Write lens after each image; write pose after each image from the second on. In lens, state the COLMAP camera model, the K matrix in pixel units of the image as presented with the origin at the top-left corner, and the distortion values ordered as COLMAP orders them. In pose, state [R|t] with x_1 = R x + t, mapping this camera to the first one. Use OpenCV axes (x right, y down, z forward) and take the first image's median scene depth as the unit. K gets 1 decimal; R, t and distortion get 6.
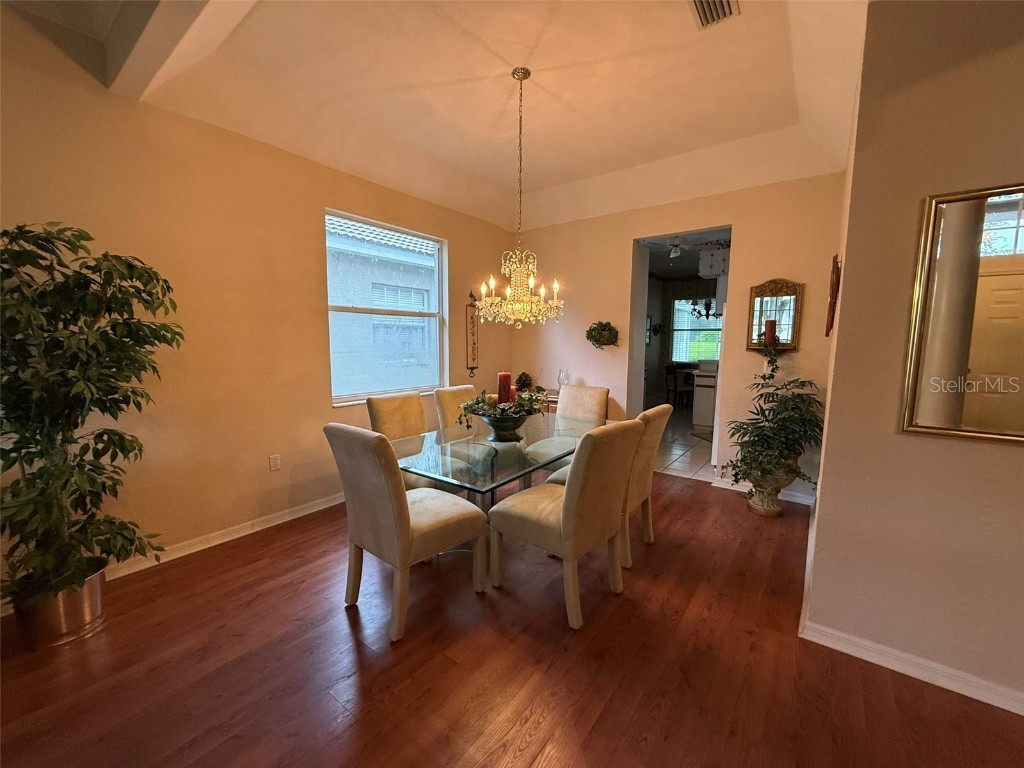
lens RADIAL K [[409.2, 0, 512.0], [0, 409.2, 384.0], [0, 0, 1]] dist [-0.001550, -0.000260]
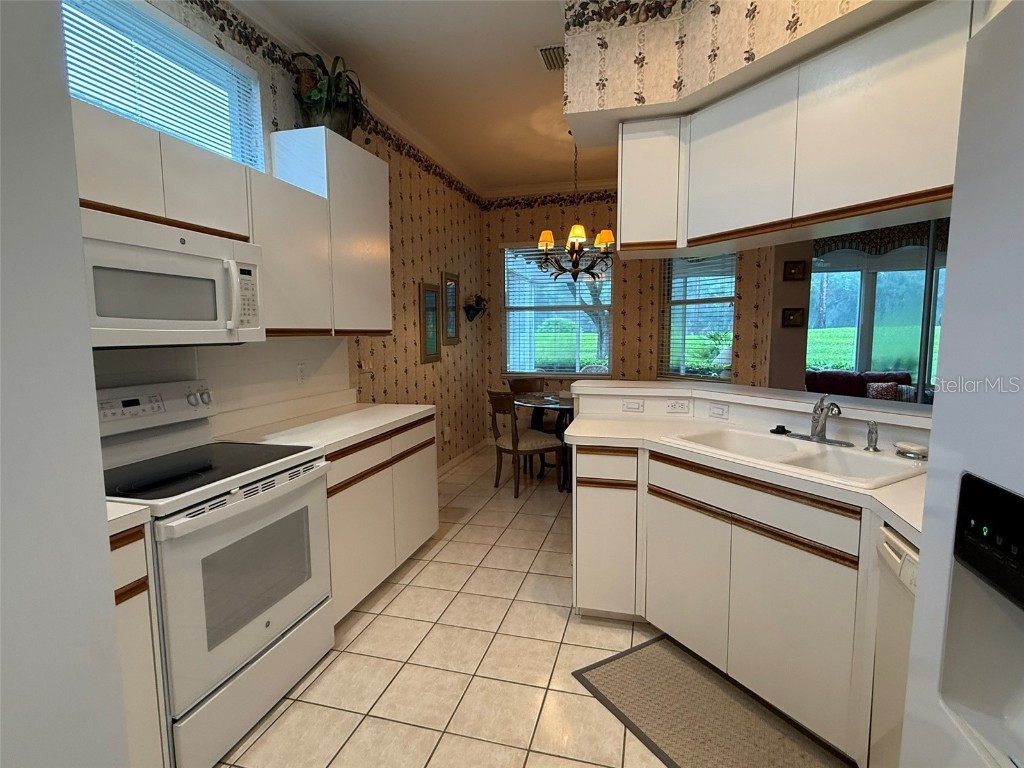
lens RADIAL K [[508.4, 0, 512.0], [0, 508.4, 384.0], [0, 0, 1]] dist [0.000058, 0.000103]
pose [[0.930616, -0.054973, 0.361845, 0.181926], [0.053845, 0.998462, 0.013206, -0.049694], [-0.362015, 0.007194, 0.932145, 0.444035]]
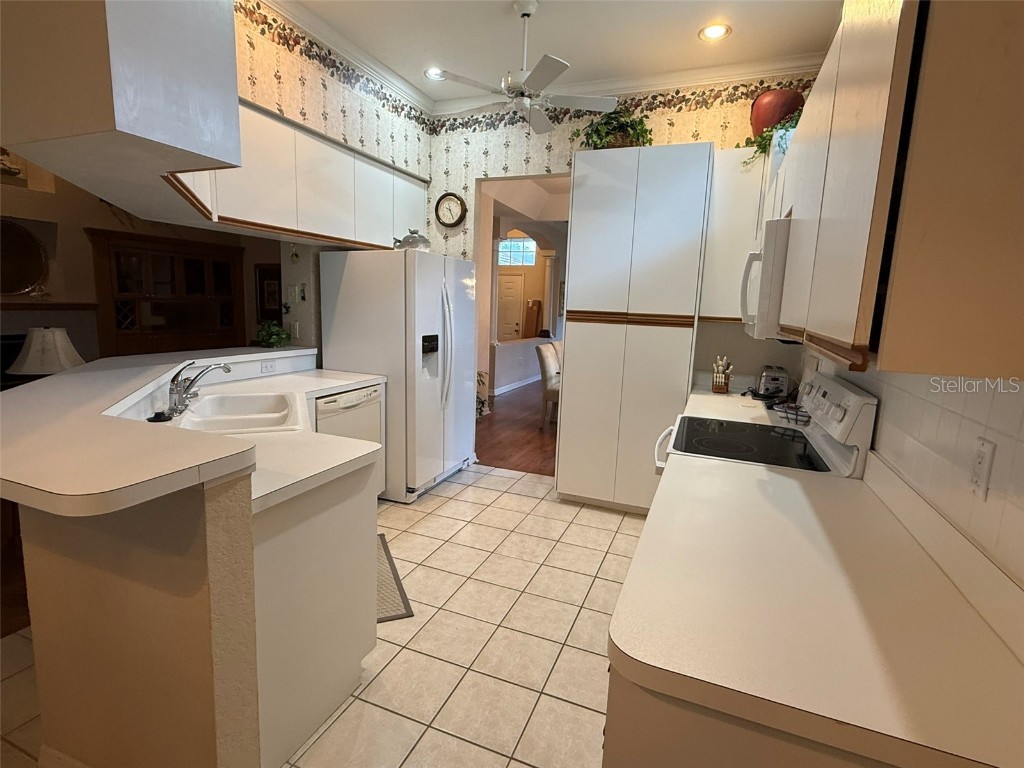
lens RADIAL K [[508.4, 0, 512.0], [0, 508.4, 384.0], [0, 0, 1]] dist [0.000058, 0.000103]
pose [[-0.965834, -0.005904, -0.259094, 0.307728], [-0.072550, 0.965927, 0.248439, -0.099588], [0.248799, 0.258748, -0.933353, 0.889041]]
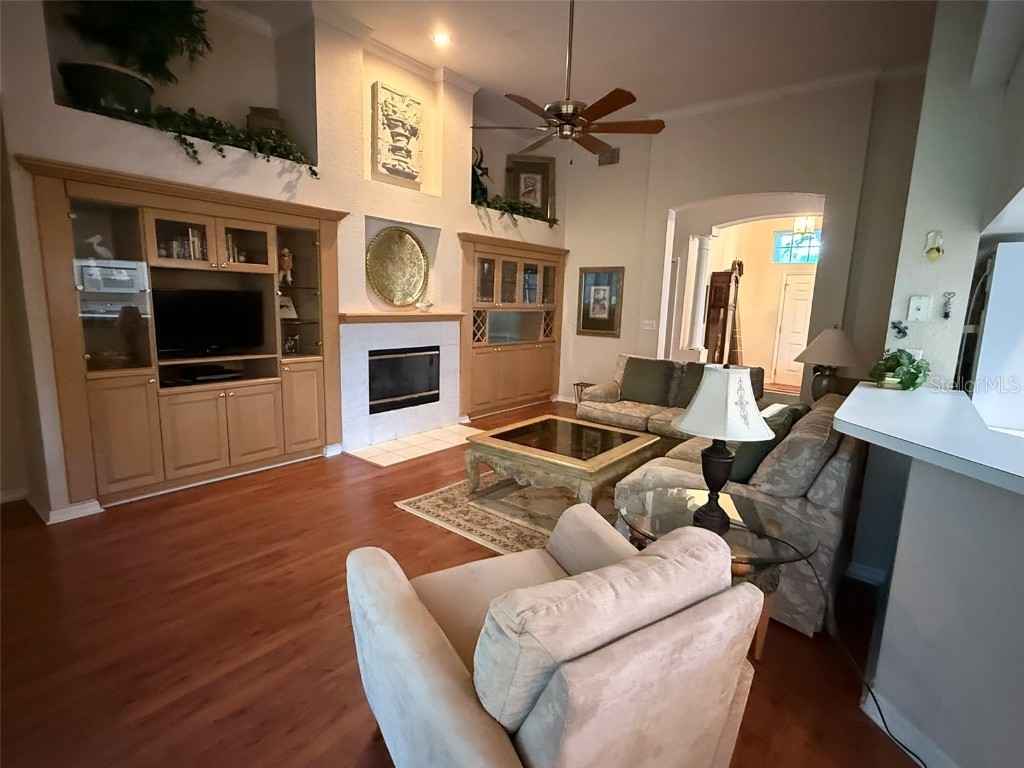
lens RADIAL K [[508.4, 0, 512.0], [0, 508.4, 384.0], [0, 0, 1]] dist [0.000058, 0.000103]
pose [[-0.998869, -0.044482, 0.016790, 0.594318], [-0.038531, 0.964232, 0.262245, -0.078317], [-0.027854, 0.261301, -0.964855, 0.717355]]
